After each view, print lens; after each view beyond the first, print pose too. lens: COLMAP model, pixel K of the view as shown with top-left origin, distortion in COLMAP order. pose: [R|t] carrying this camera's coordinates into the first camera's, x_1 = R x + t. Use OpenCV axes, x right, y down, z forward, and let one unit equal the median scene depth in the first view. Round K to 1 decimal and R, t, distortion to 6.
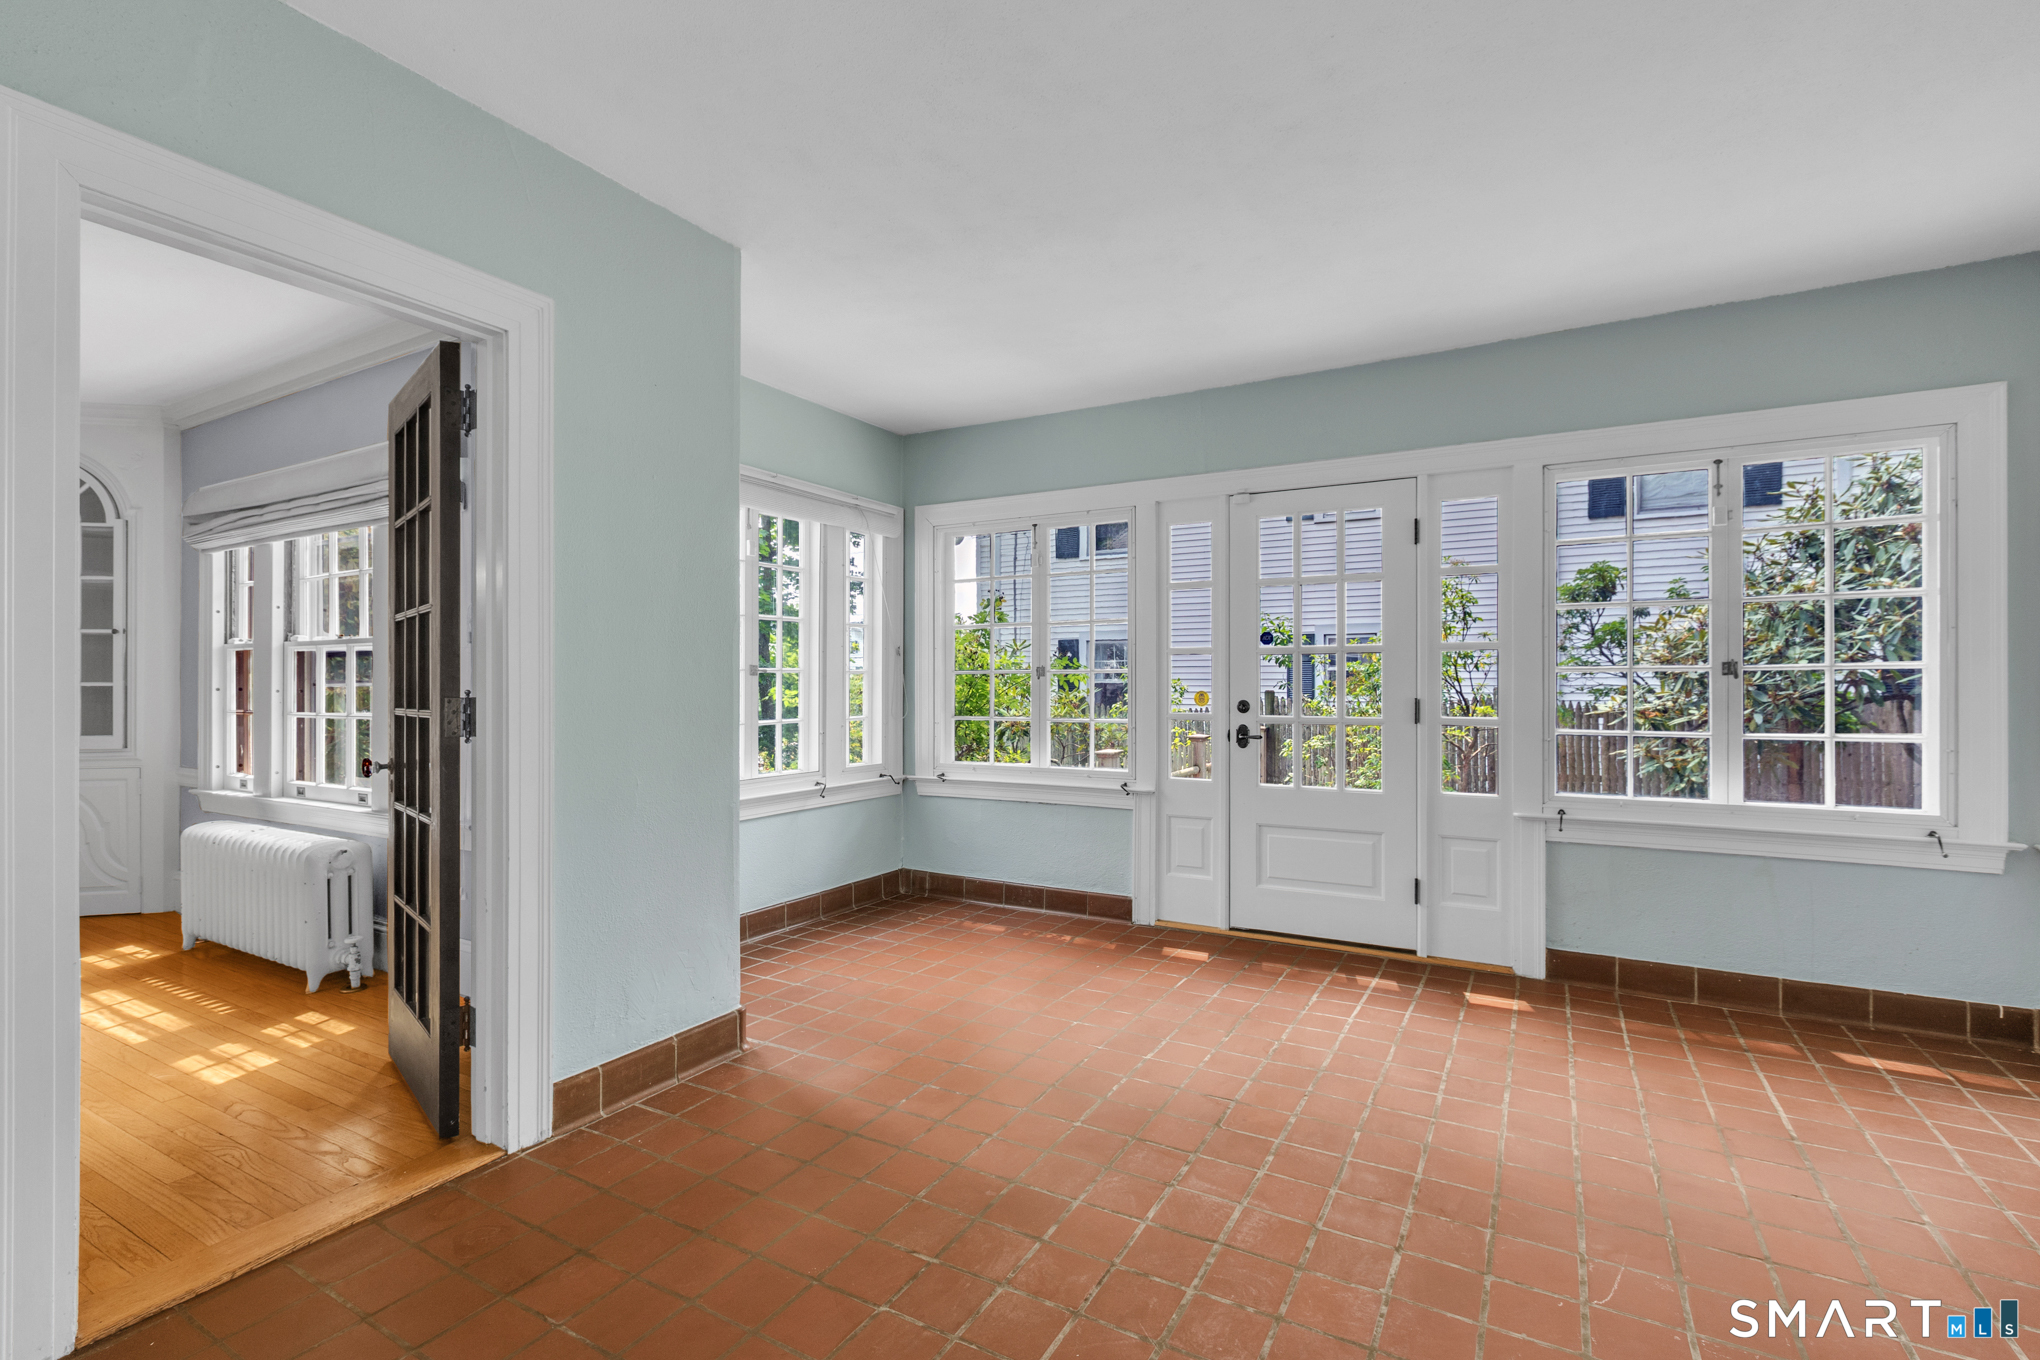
lens RADIAL K [[920.2, 0, 1021.8], [0, 920.2, 681.0], [0, 0, 1]] dist [-0.002663, -0.000644]
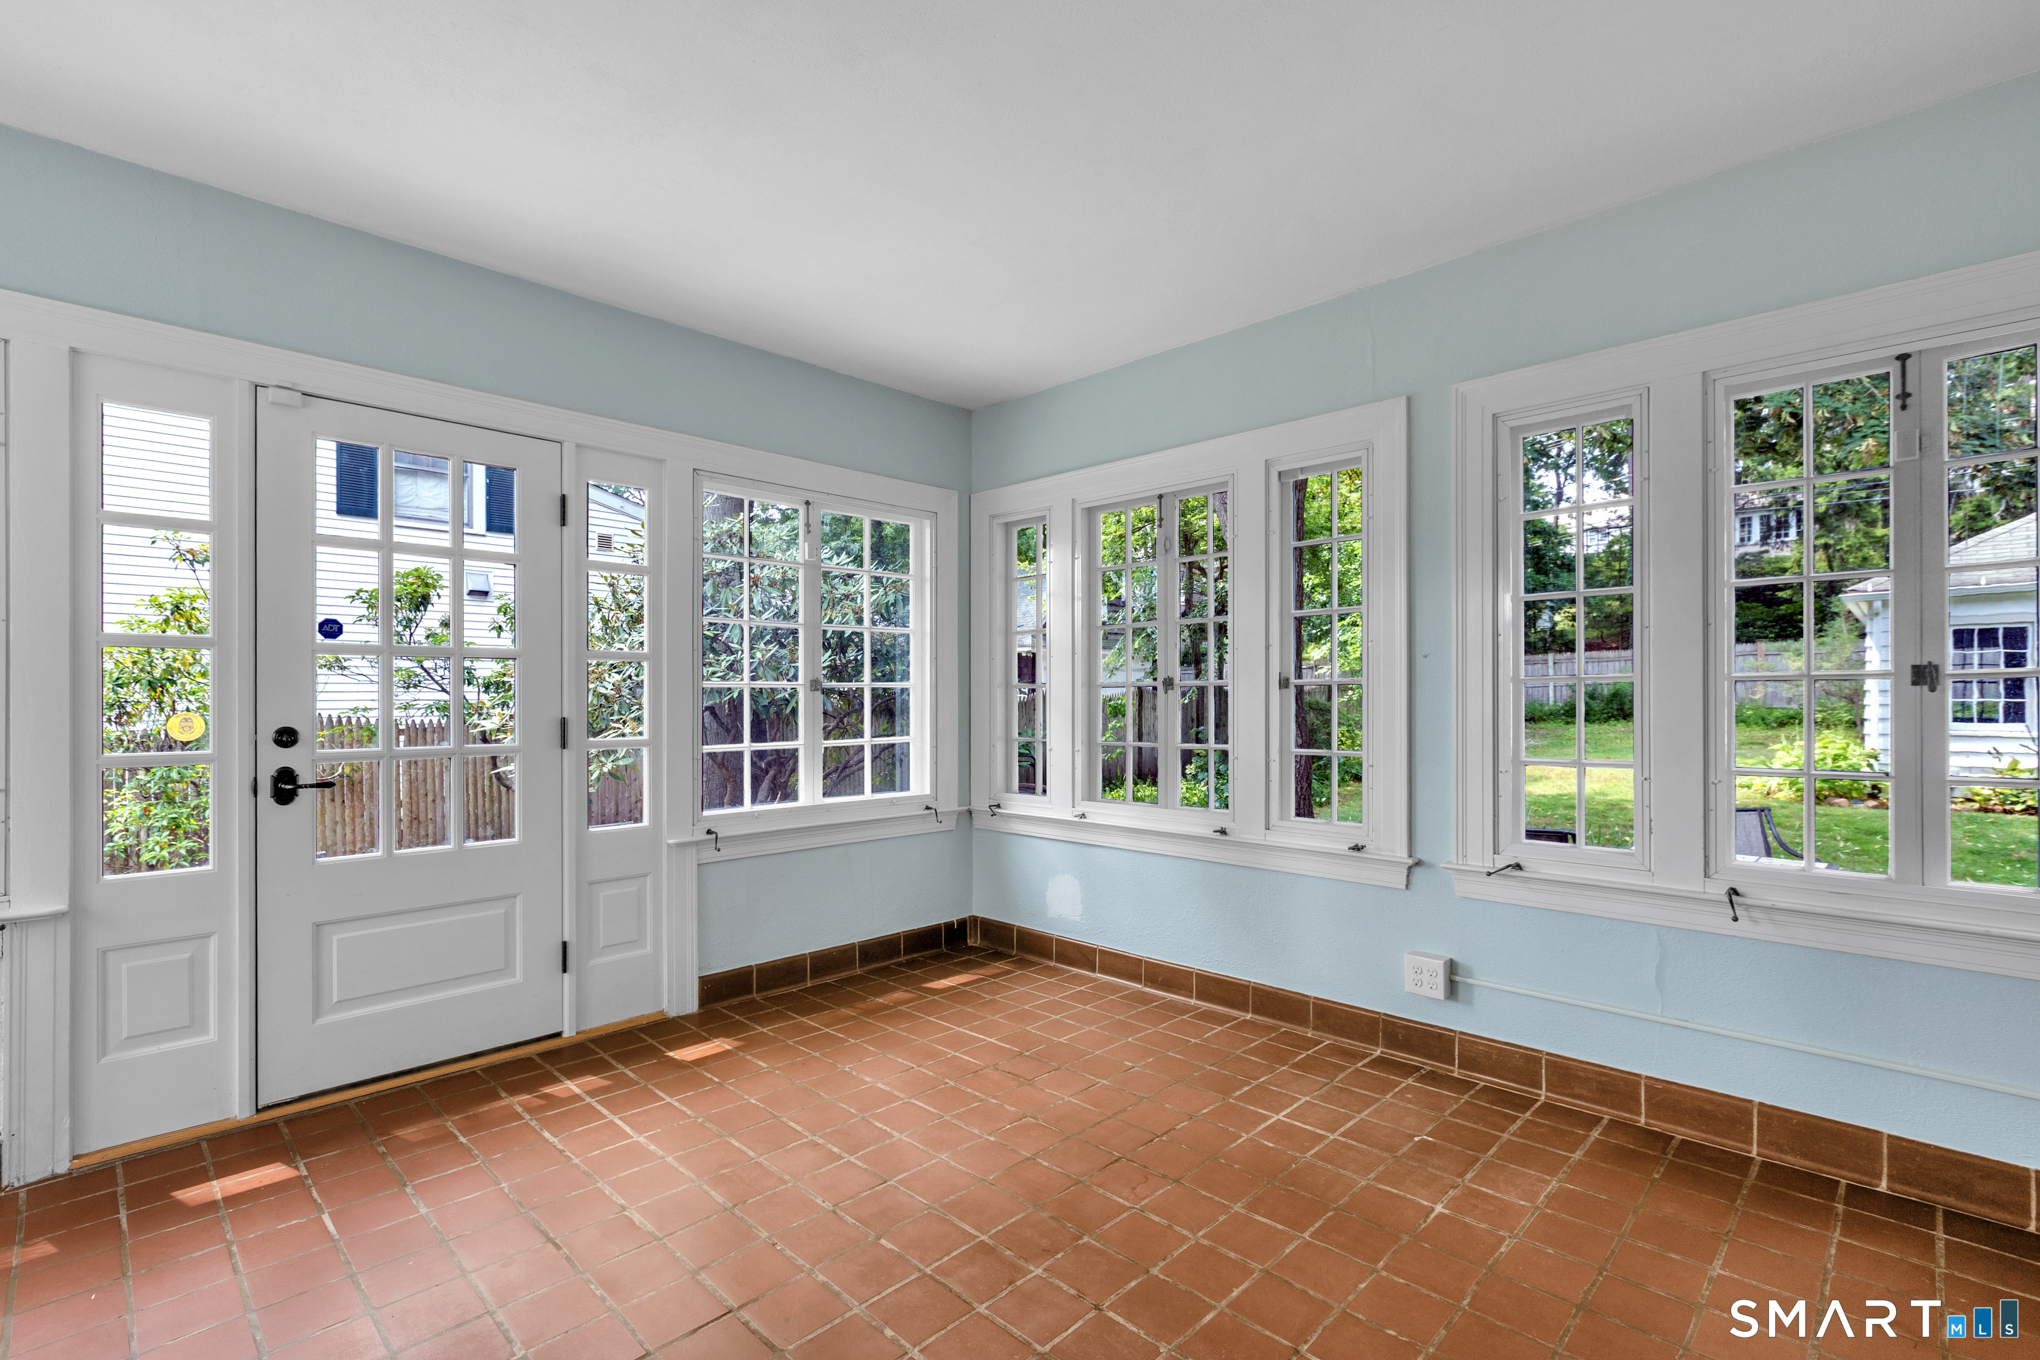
lens RADIAL K [[920.2, 0, 1024.2], [0, 920.2, 695.0], [0, 0, 1]] dist [-0.002663, -0.000644]
pose [[0.252879, 0.001530, 0.967497, -0.272748], [-0.002167, 0.999997, -0.001015, -0.000873], [-0.967496, -0.001840, 0.252881, 0.448771]]
